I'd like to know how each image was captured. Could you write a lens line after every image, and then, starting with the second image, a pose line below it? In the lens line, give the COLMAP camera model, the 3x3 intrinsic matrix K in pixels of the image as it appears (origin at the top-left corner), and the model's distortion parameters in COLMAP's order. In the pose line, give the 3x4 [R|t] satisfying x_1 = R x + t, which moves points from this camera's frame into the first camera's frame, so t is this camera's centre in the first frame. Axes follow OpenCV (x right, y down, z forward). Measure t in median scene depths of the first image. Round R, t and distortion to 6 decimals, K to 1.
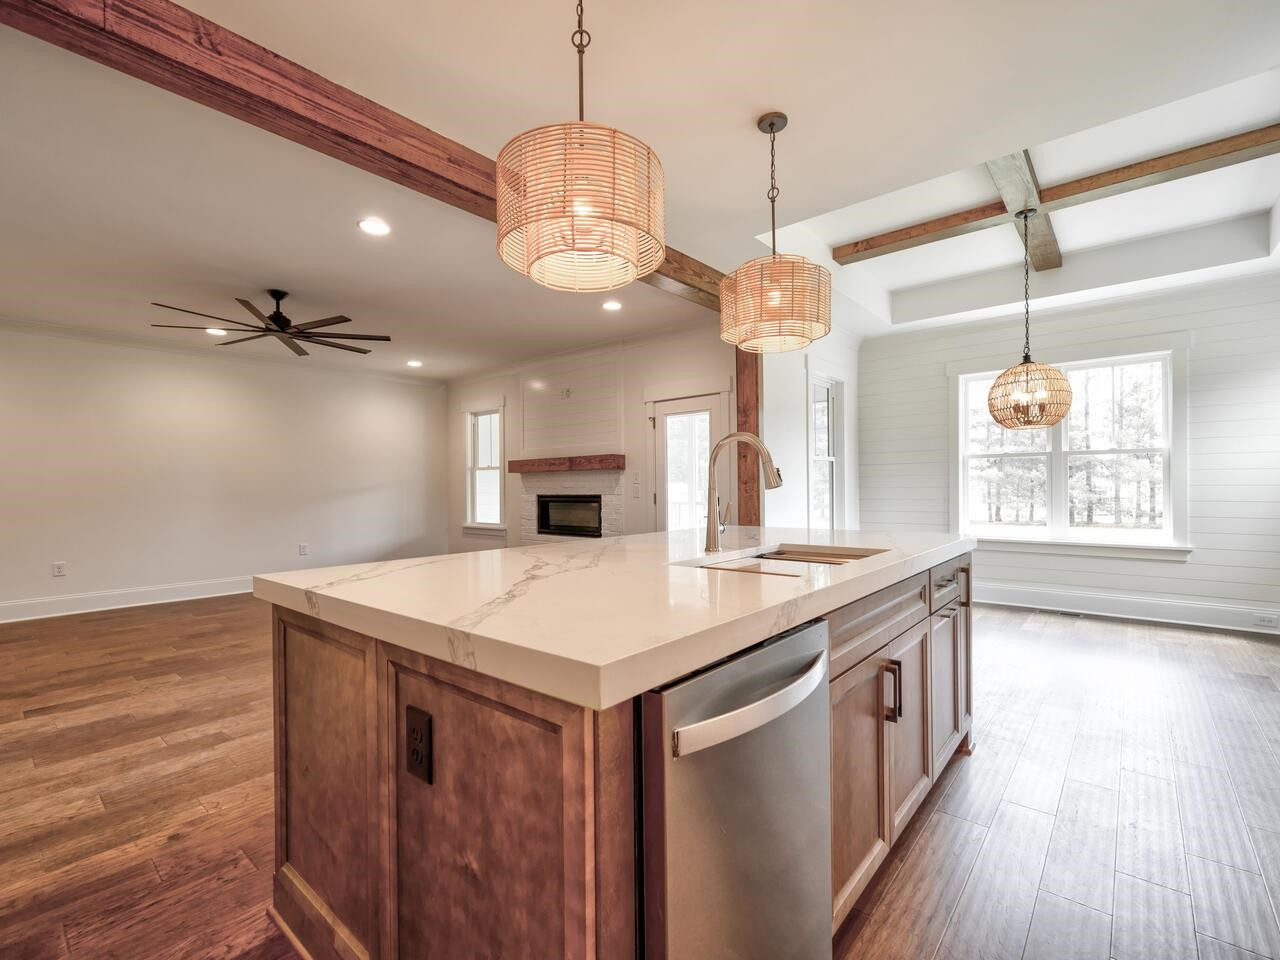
lens RADIAL K [[576.2, 0, 646.6], [0, 576.2, 484.8], [0, 0, 1]] dist [0.001338, 0.000010]
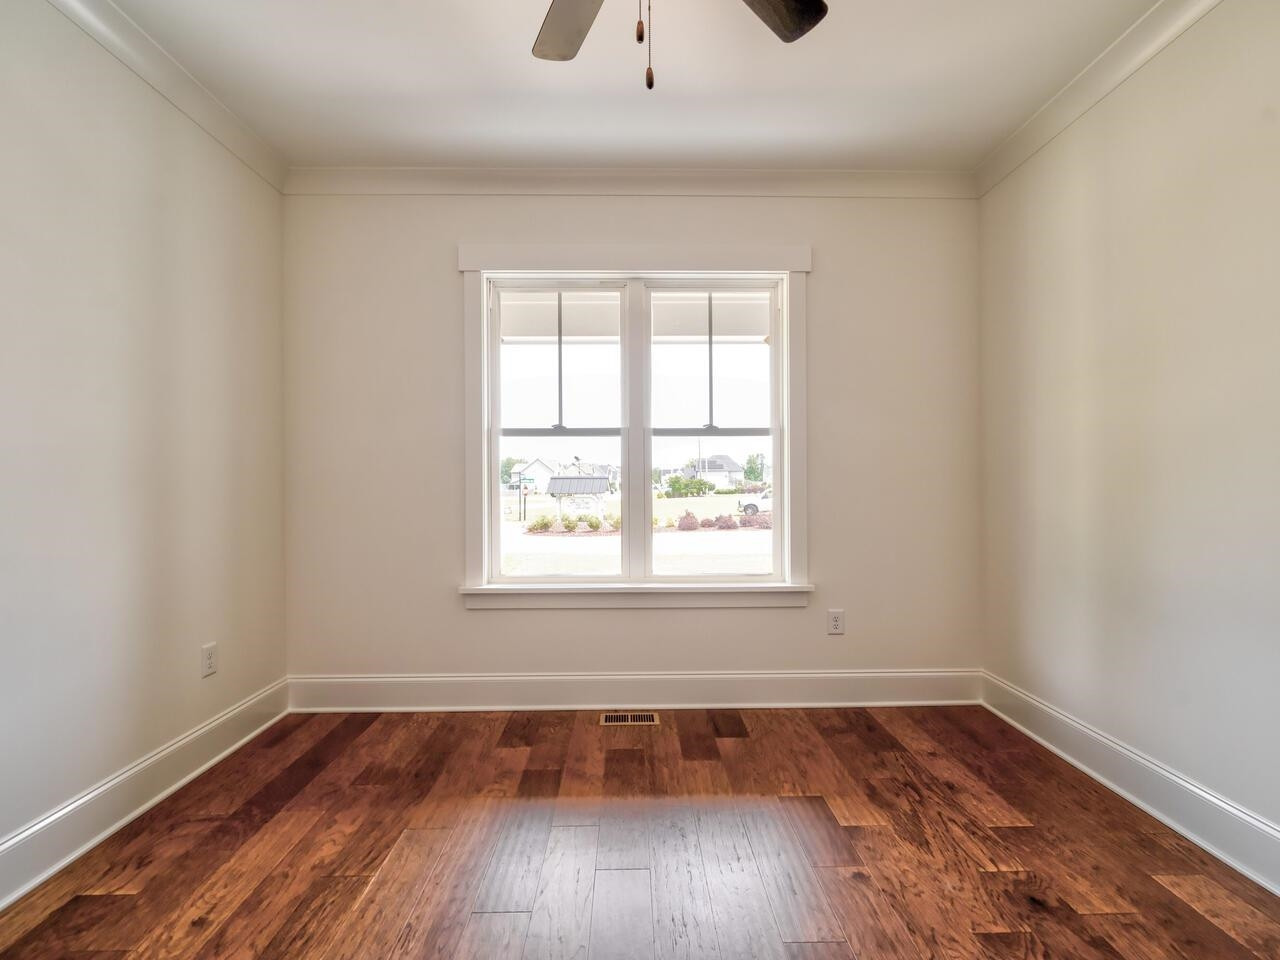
lens RADIAL K [[594.7, 0, 638.5], [0, 594.7, 482.8], [0, 0, 1]] dist [-0.000742, -0.000154]
pose [[0.750287, 0.004181, 0.661100, -0.494942], [0.000598, 0.999975, -0.007002, 0.007944], [-0.661112, 0.005649, 0.750266, 0.674520]]
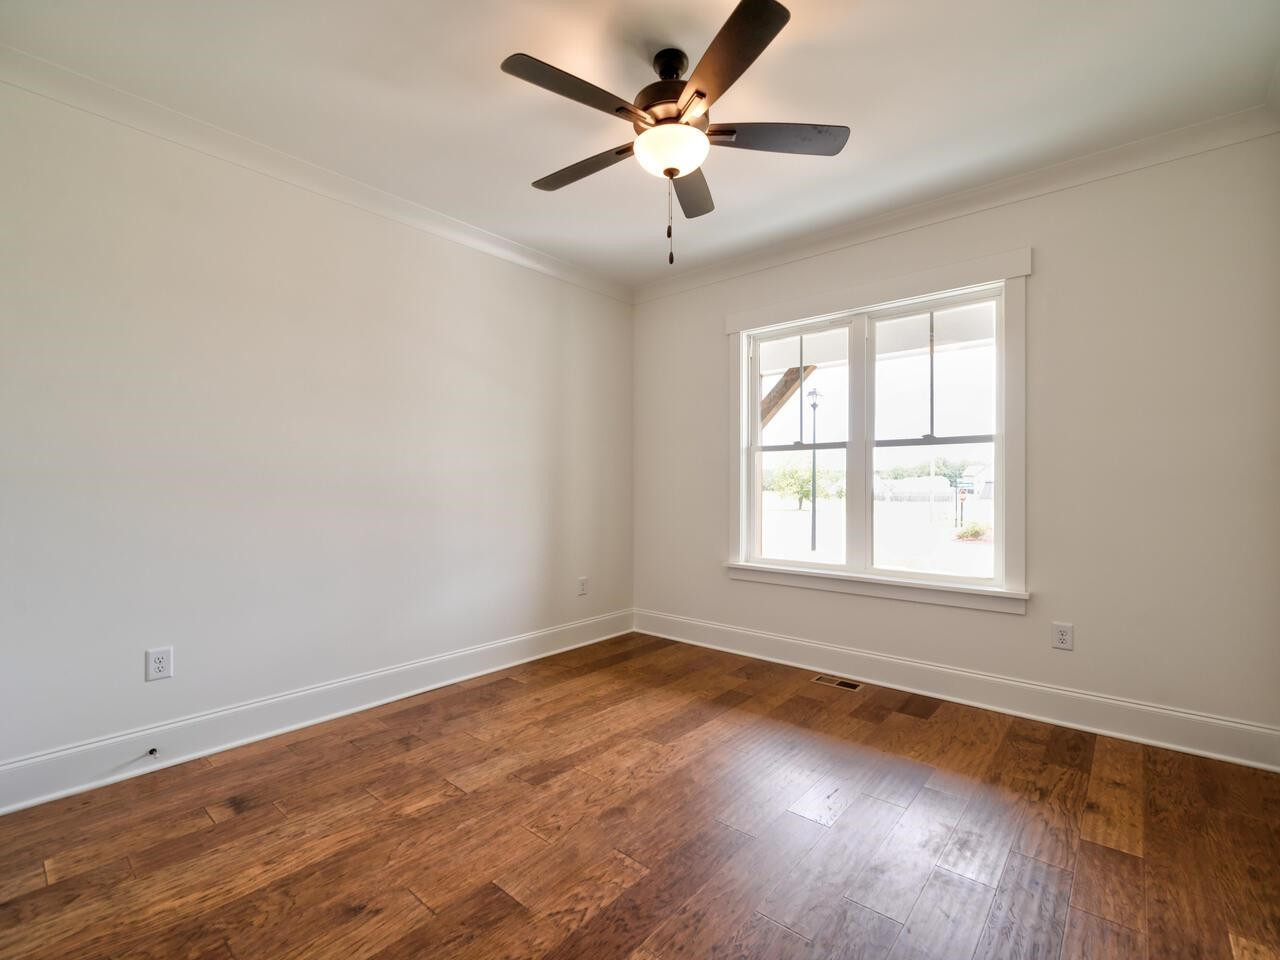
lens RADIAL K [[576.2, 0, 646.6], [0, 576.2, 484.8], [0, 0, 1]] dist [0.001338, 0.000010]
pose [[0.999950, 0.009969, 0.000456, -0.401849], [-0.009966, 0.999931, -0.006275, 0.007140], [-0.000519, 0.006270, 0.999980, 0.526178]]
